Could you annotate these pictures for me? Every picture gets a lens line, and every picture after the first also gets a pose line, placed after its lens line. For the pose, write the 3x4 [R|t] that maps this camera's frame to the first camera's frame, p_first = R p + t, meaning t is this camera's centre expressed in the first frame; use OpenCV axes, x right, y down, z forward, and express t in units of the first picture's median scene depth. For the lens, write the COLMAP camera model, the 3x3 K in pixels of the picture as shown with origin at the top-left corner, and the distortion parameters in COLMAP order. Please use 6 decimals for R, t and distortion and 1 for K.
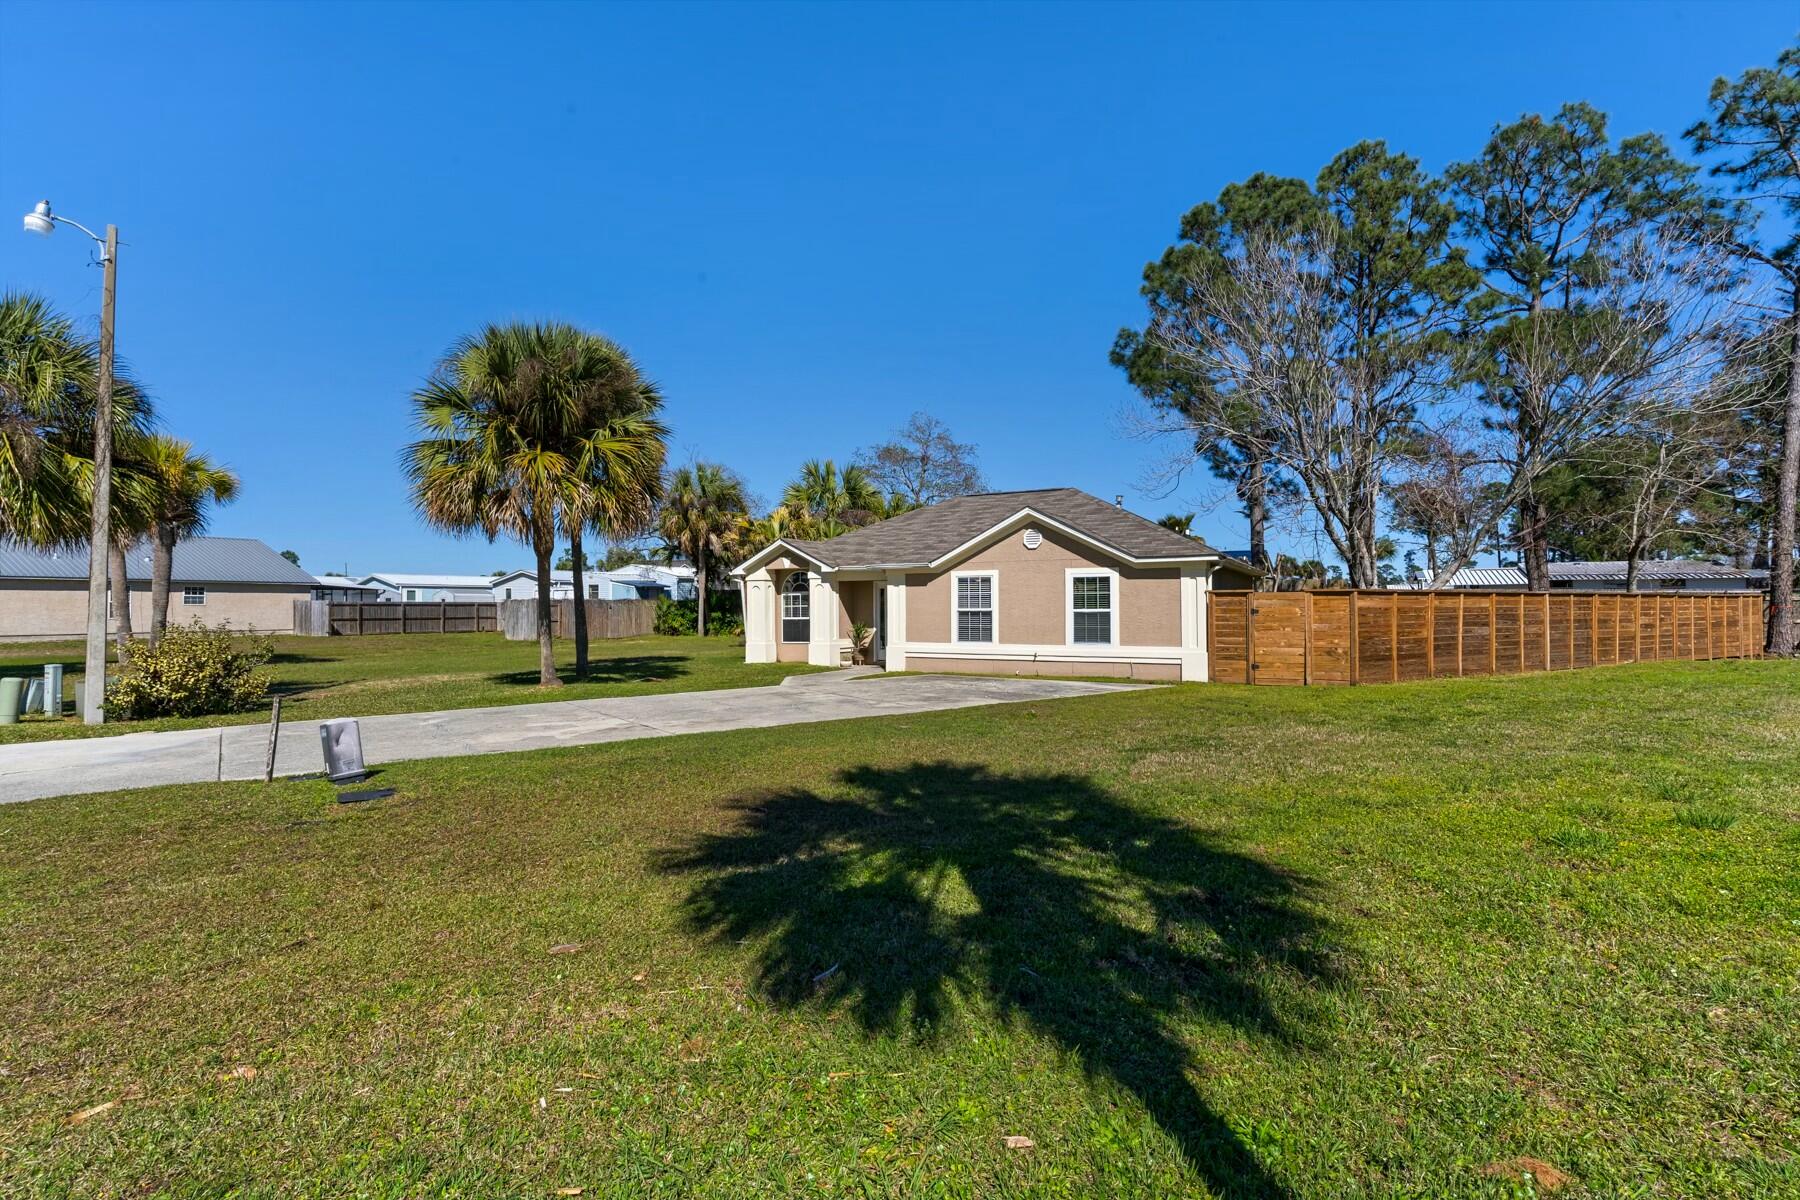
lens RADIAL K [[881.9, 0, 908.2], [0, 881.9, 598.9], [0, 0, 1]] dist [-0.002445, -0.001106]
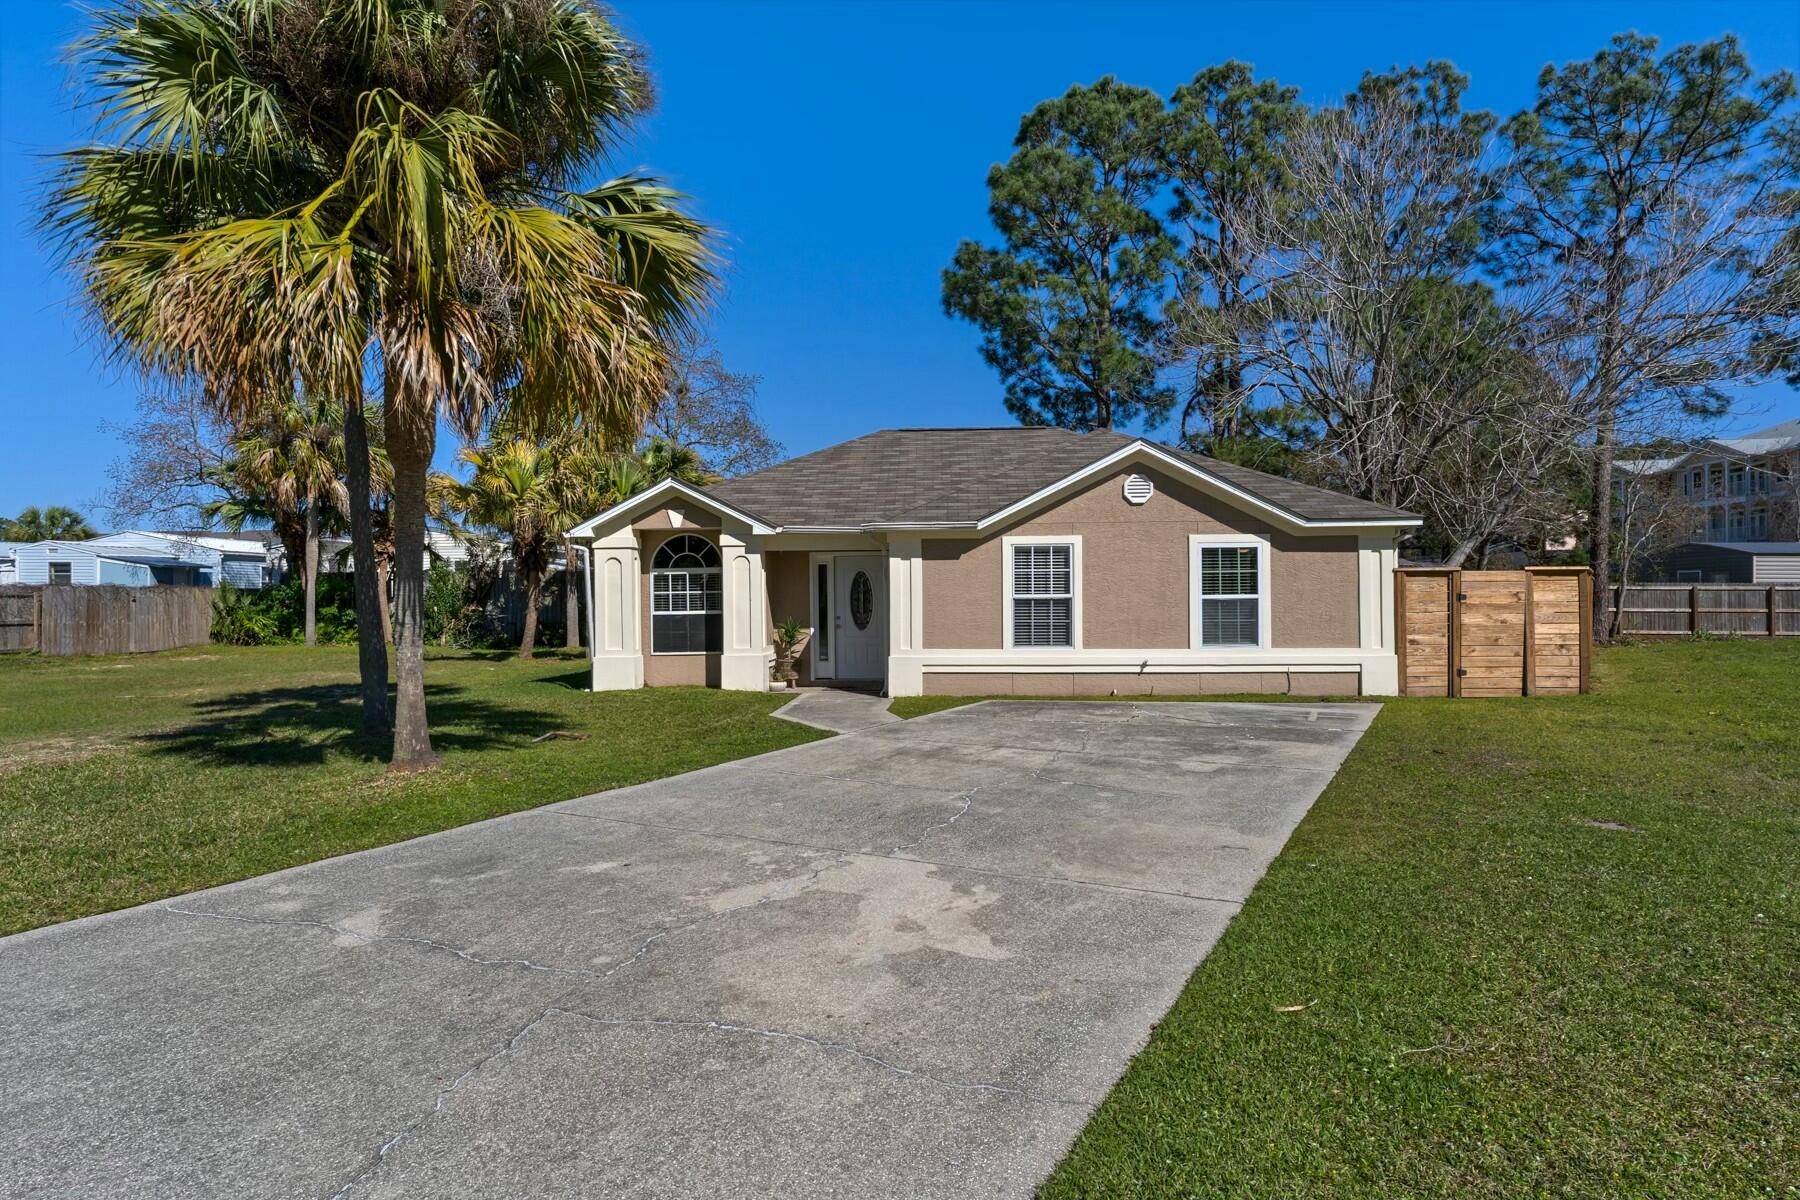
lens RADIAL K [[1014.7, 0, 910.8], [0, 1014.7, 593.4], [0, 0, 1]] dist [0.005458, 0.001365]
pose [[0.909449, 0.001535, 0.415813, -0.315607], [-0.001677, 0.999999, -0.000023, 0.009897], [-0.415812, -0.000677, 0.909450, 0.359443]]
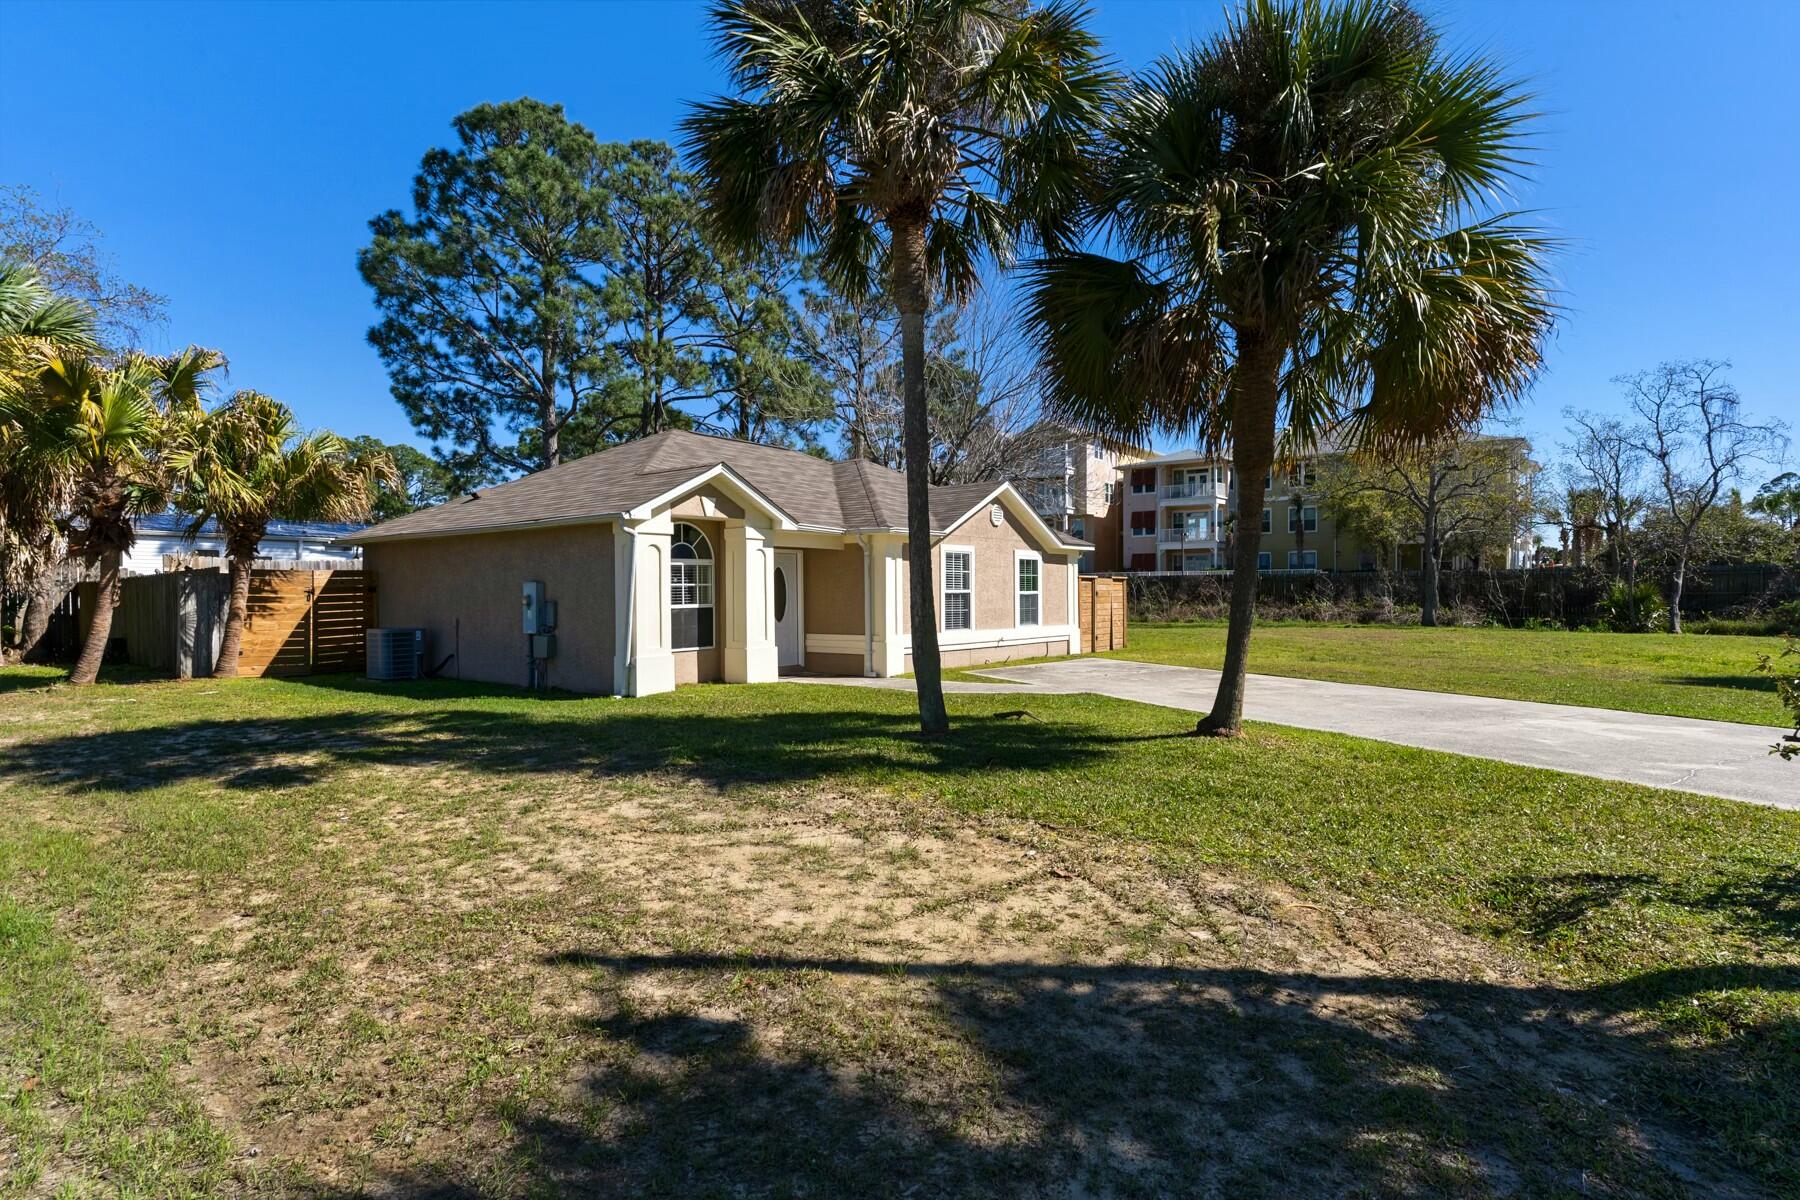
lens RADIAL K [[881.9, 0, 898.1], [0, 881.9, 605.3], [0, 0, 1]] dist [-0.002445, -0.001106]
pose [[0.185089, -0.005971, 0.982704, -0.756820], [-0.001827, 0.999978, 0.006420, 0.019842], [-0.982720, -0.002983, 0.185074, 0.885355]]
